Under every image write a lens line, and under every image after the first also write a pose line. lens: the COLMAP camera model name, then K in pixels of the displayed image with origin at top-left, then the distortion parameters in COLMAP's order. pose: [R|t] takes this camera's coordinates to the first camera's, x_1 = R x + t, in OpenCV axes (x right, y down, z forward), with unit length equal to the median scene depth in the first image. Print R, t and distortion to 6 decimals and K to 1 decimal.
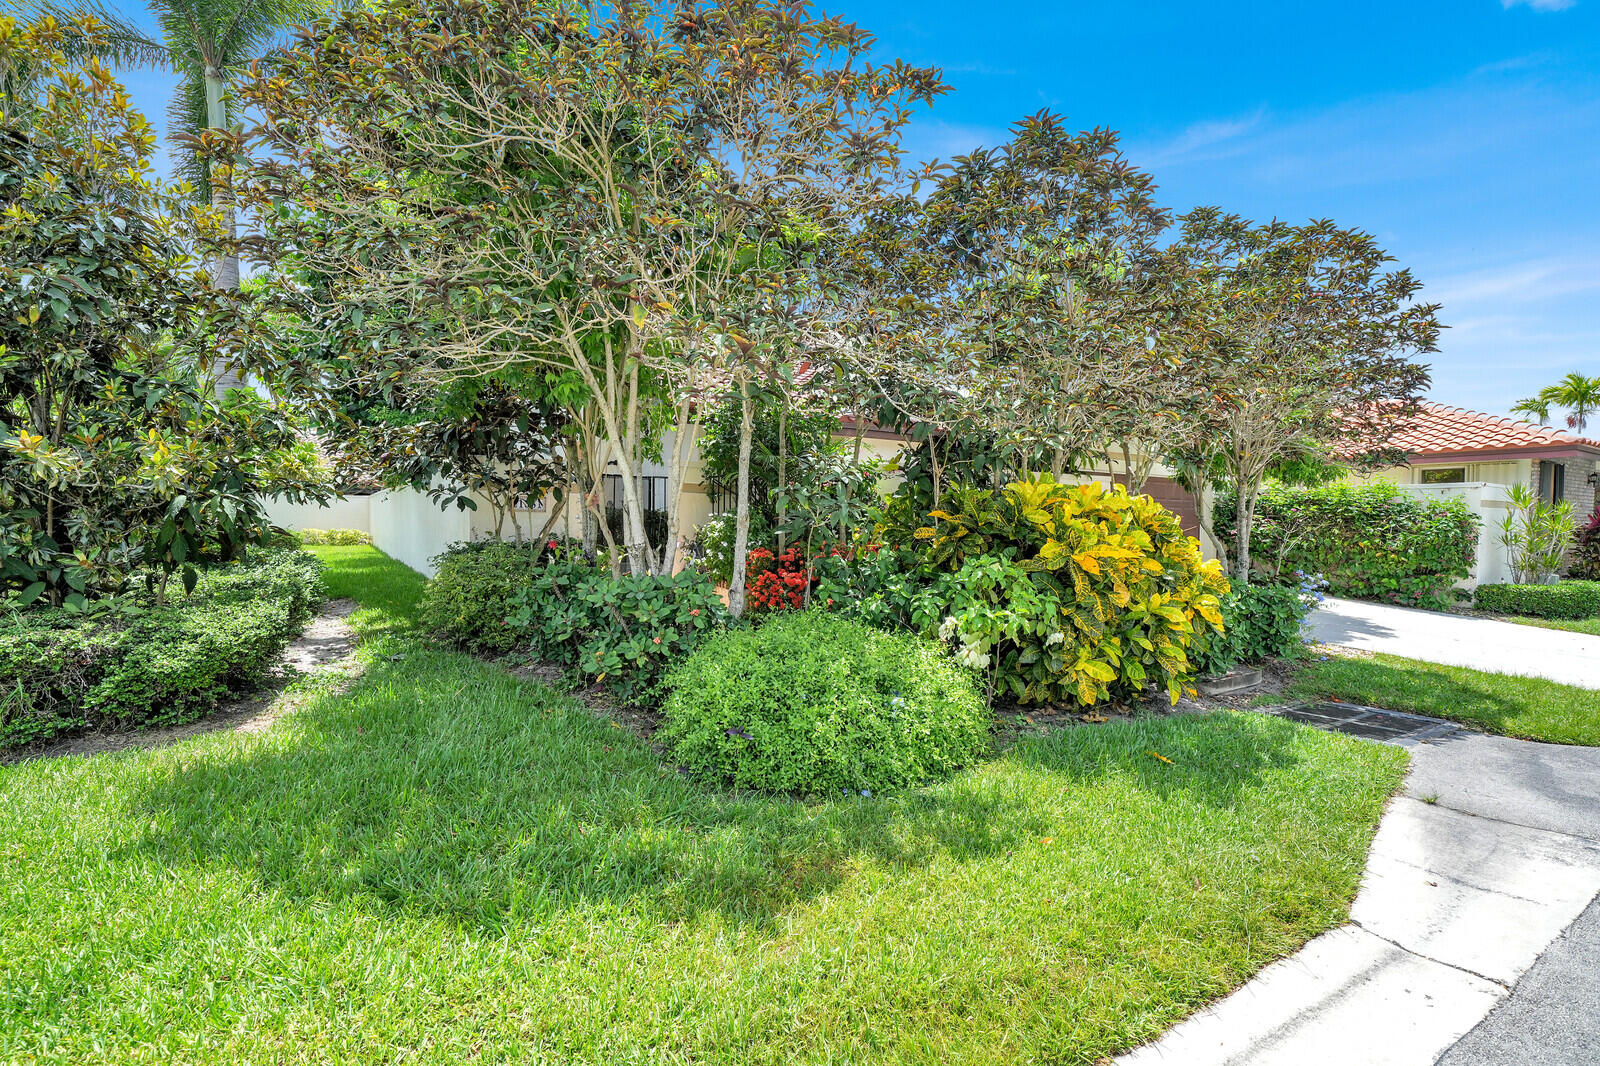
lens RADIAL K [[752.2, 0, 794.0], [0, 752.2, 537.6], [0, 0, 1]] dist [0.001771, 0.001908]
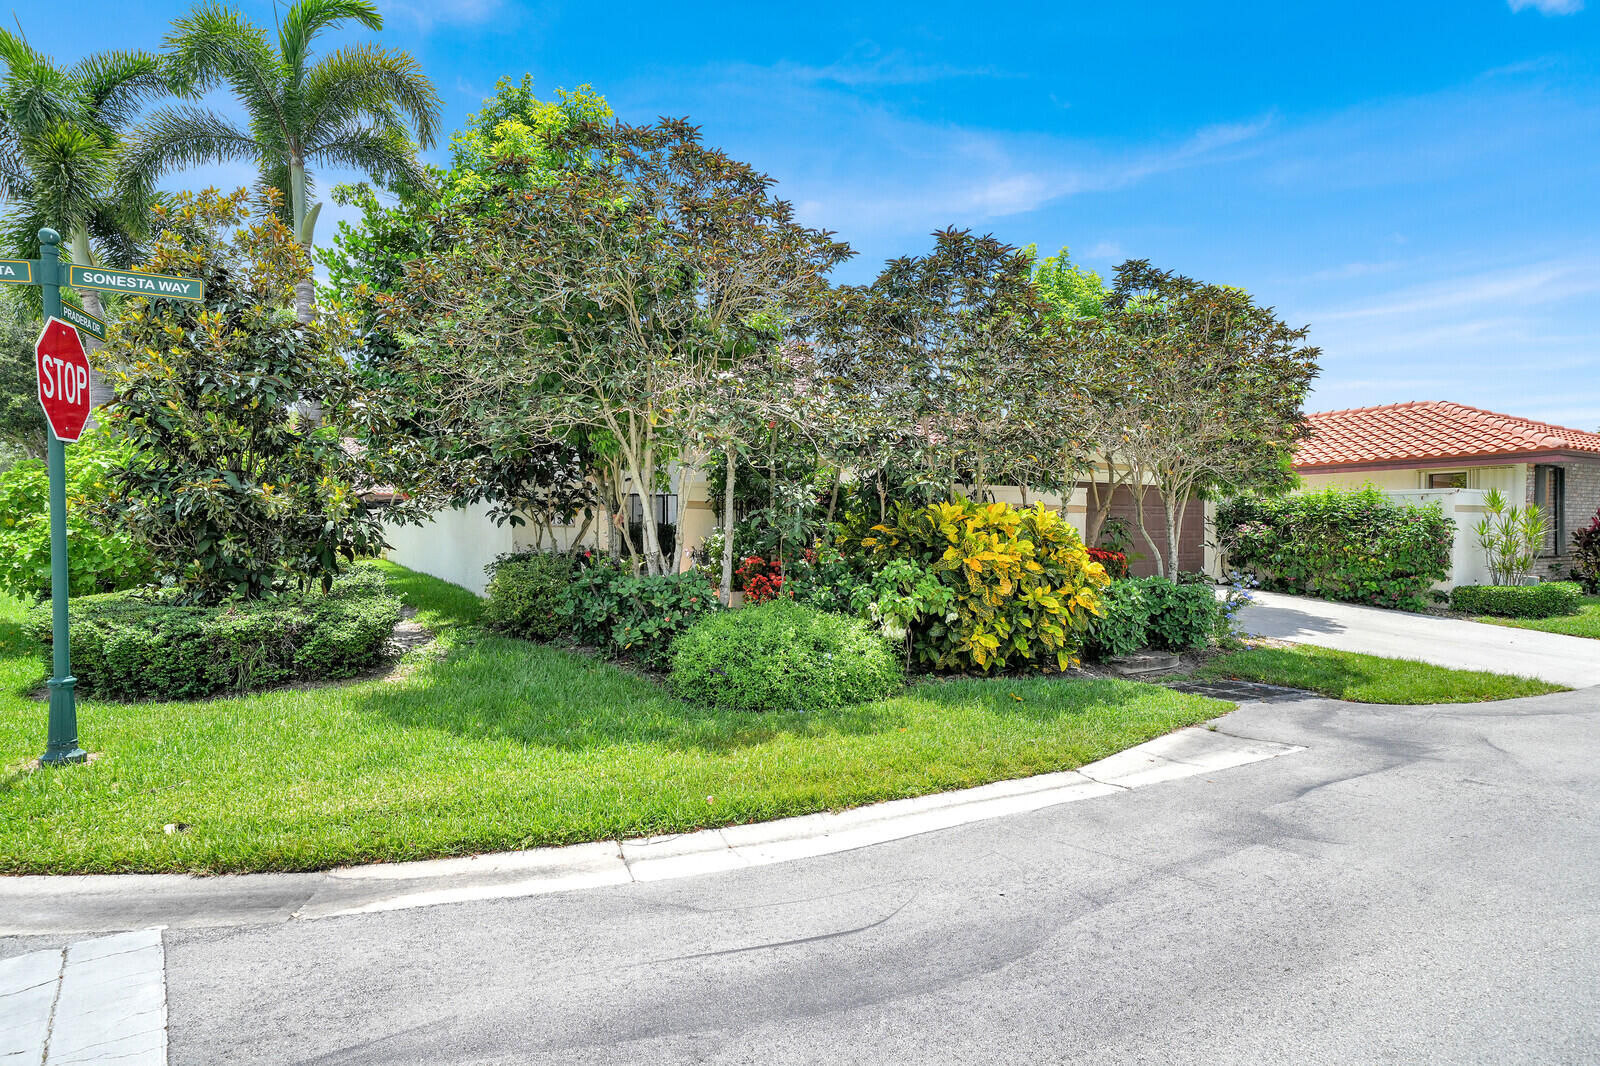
lens RADIAL K [[866.8, 0, 804.1], [0, 866.8, 545.3], [0, 0, 1]] dist [-0.001012, -0.004512]
pose [[0.999439, -0.008932, -0.032277, 0.105971], [0.008837, 0.999956, -0.003080, 0.002455], [0.032304, 0.002793, 0.999474, -0.511812]]
